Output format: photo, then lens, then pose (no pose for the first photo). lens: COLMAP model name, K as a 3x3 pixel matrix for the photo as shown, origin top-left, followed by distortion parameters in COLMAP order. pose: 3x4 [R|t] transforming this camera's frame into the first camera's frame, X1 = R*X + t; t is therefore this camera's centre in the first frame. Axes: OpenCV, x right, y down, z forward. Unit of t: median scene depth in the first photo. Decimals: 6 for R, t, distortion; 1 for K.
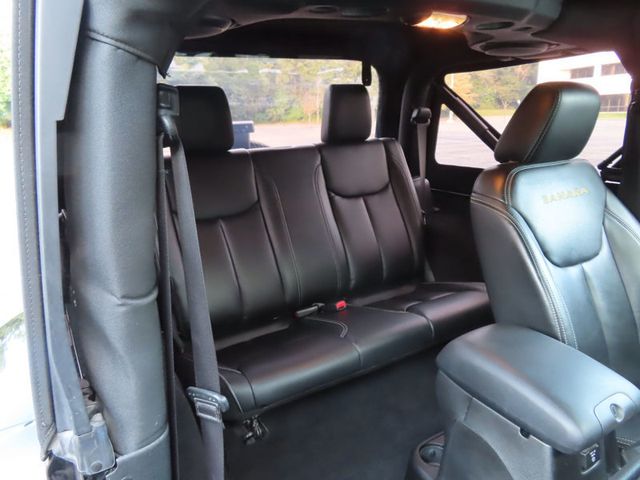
lens RADIAL K [[456.4, 0, 318.3], [0, 456.4, 240.1], [0, 0, 1]] dist [-0.001012, -0.000052]
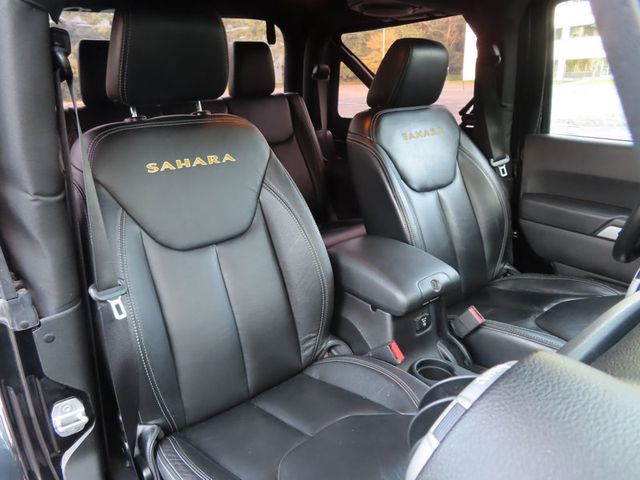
lens RADIAL K [[459.1, 0, 321.2], [0, 459.1, 238.0], [0, 0, 1]] dist [-0.005458, 0.003063]
pose [[0.989021, -0.047882, 0.139805, 0.087036], [0.038972, 0.997072, 0.065791, 0.087710], [-0.142546, -0.059620, 0.987991, -0.191049]]
